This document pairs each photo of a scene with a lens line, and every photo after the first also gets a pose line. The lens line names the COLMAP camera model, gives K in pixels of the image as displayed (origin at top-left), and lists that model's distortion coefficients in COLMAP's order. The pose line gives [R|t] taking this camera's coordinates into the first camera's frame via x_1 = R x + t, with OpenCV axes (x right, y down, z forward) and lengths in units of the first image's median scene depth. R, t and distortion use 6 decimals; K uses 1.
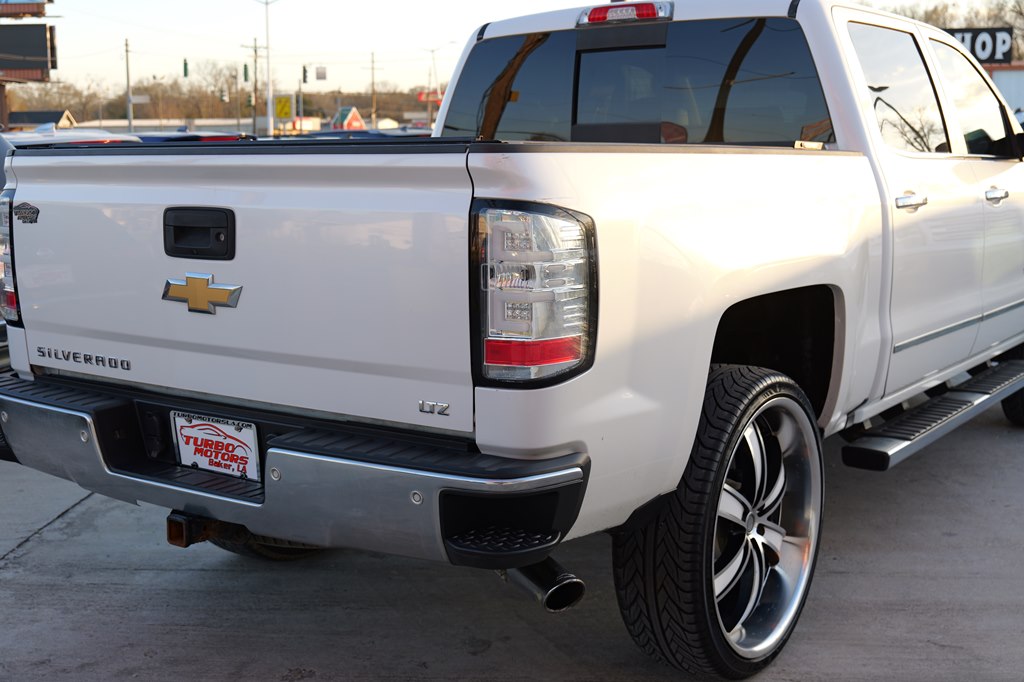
lens RADIAL K [[1250.1, 0, 508.7], [0, 1250.1, 323.5], [0, 0, 1]] dist [-0.003562, 0.000134]
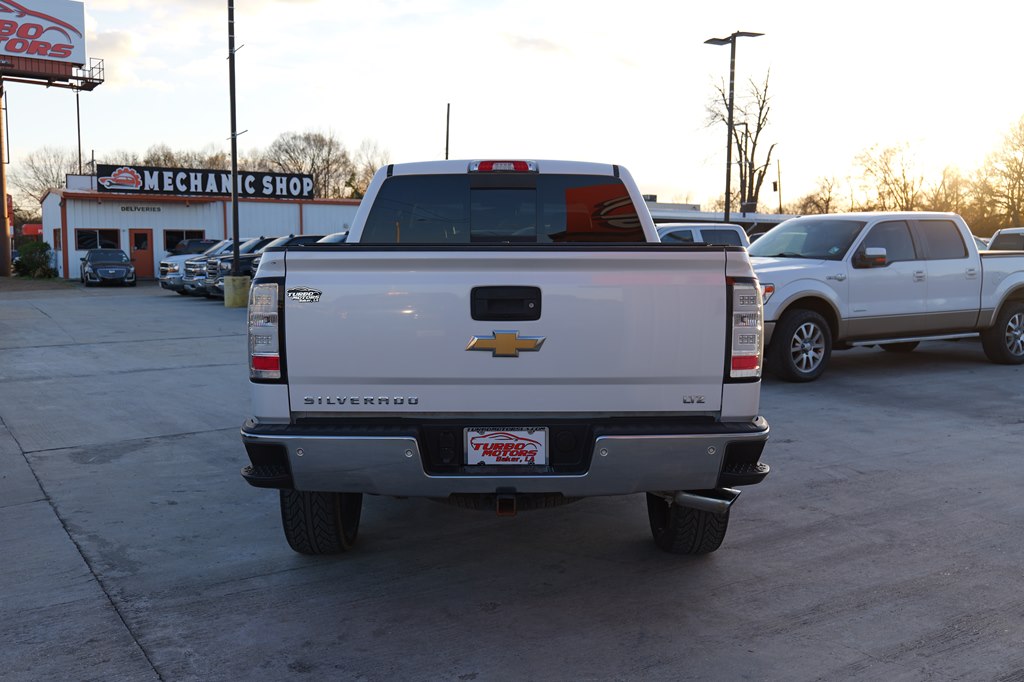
lens RADIAL K [[922.6, 0, 508.7], [0, 922.6, 339.8], [0, 0, 1]] dist [0.002907, 0.002803]
pose [[0.806437, -0.044334, 0.589655, -0.855987], [0.073635, 0.996953, -0.025750, -0.000212], [-0.586717, 0.064185, 0.807245, 0.104566]]
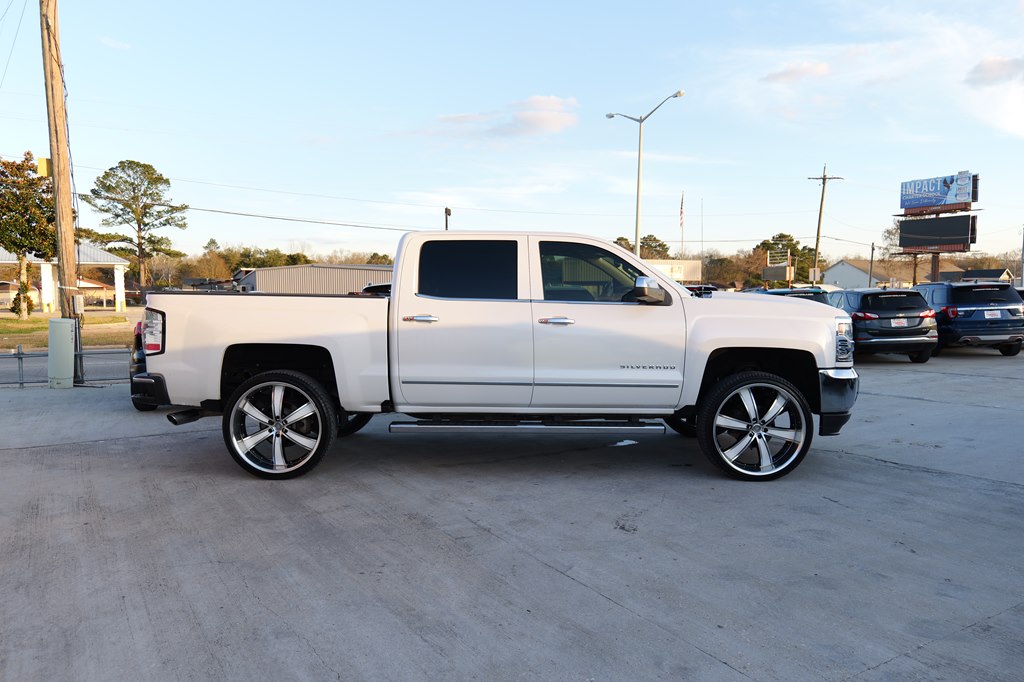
lens RADIAL K [[735.8, 0, 512.0], [0, 735.8, 341.0], [0, 0, 1]] dist [0.009178, -0.004686]
pose [[0.575117, 0.059961, -0.815871, 2.017665], [-0.120389, 0.992655, -0.011909, -0.082031], [0.809164, 0.105071, 0.578112, 0.487084]]
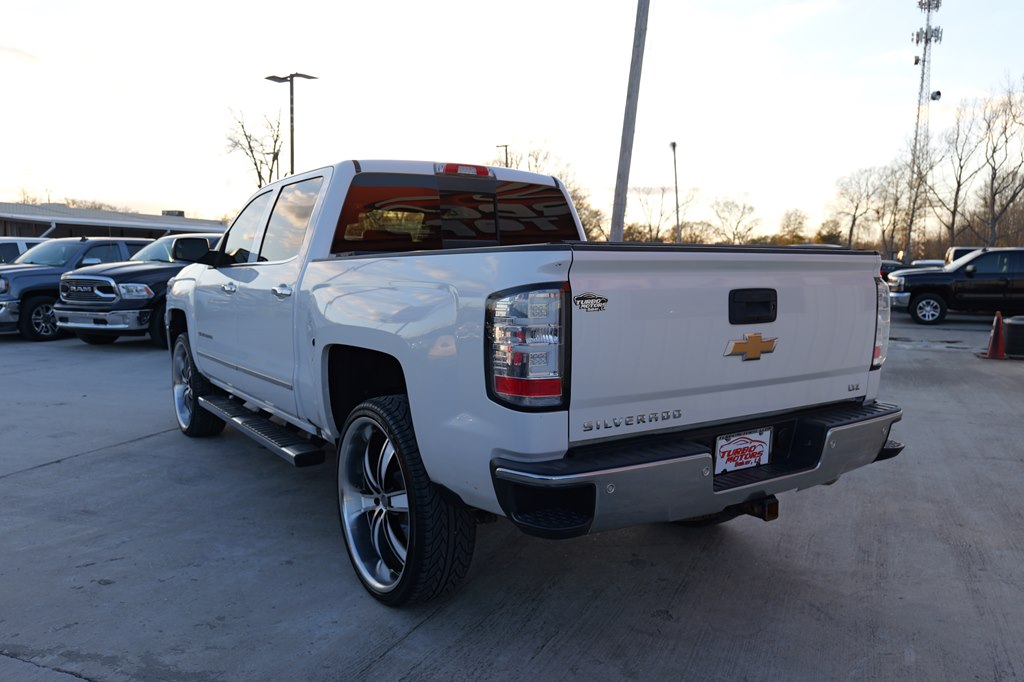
lens RADIAL K [[765.4, 0, 507.0], [0, 765.4, 340.3], [0, 0, 1]] dist [0.000871, 0.003028]
pose [[0.356002, -0.080272, 0.931031, -1.138629], [0.123830, 0.991570, 0.038142, -0.097856], [-0.926245, 0.101711, 0.362941, 0.901089]]
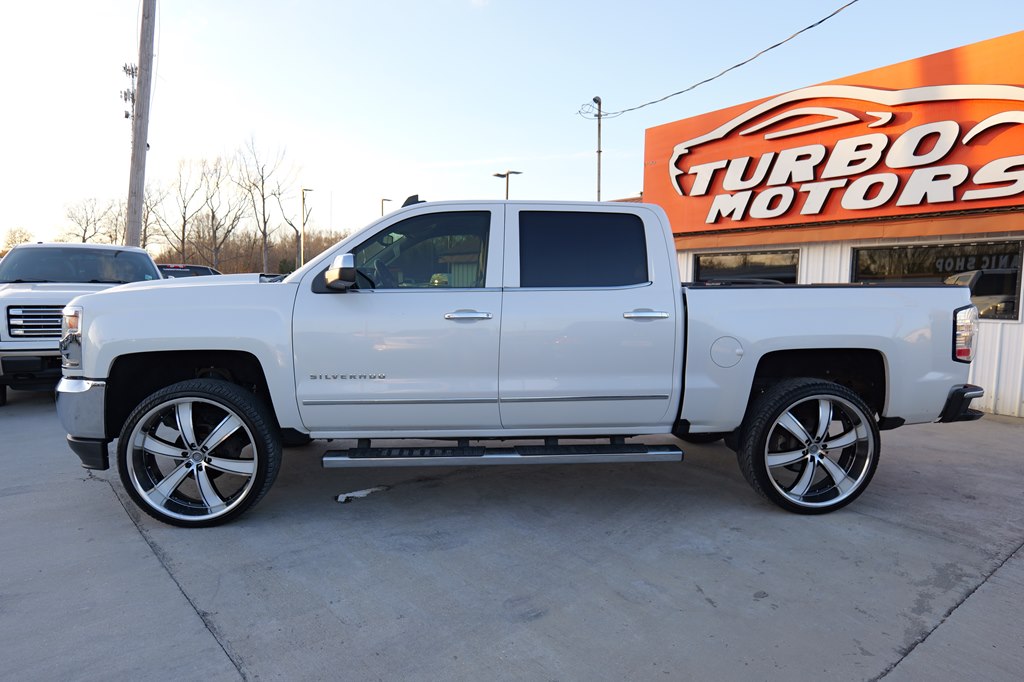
lens RADIAL K [[596.0, 0, 514.1], [0, 596.0, 341.8], [0, 0, 1]] dist [-0.012659, 0.002554]
pose [[-0.645850, -0.068118, 0.760419, -0.772942], [0.099984, 0.979887, 0.172698, -0.340736], [-0.756889, 0.187567, -0.626050, 2.586955]]
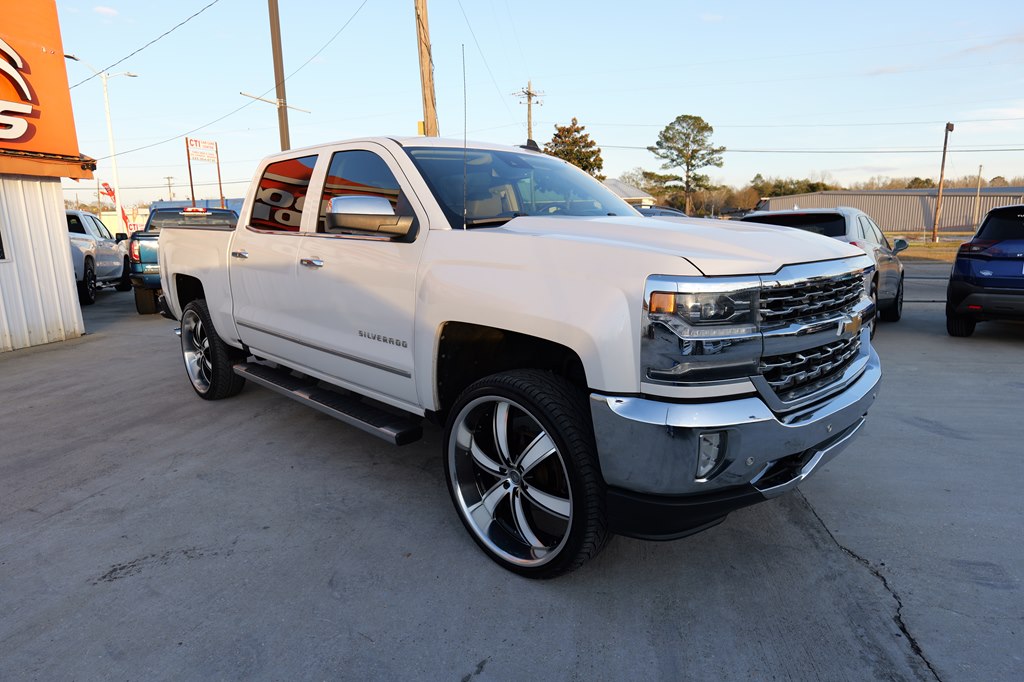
lens RADIAL K [[596.0, 0, 514.1], [0, 596.0, 341.8], [0, 0, 1]] dist [-0.012659, 0.002554]
pose [[-0.155423, 0.202138, -0.966946, 1.620339], [-0.124711, 0.966994, 0.222194, -0.306927], [0.979944, 0.155123, -0.125084, 2.105385]]
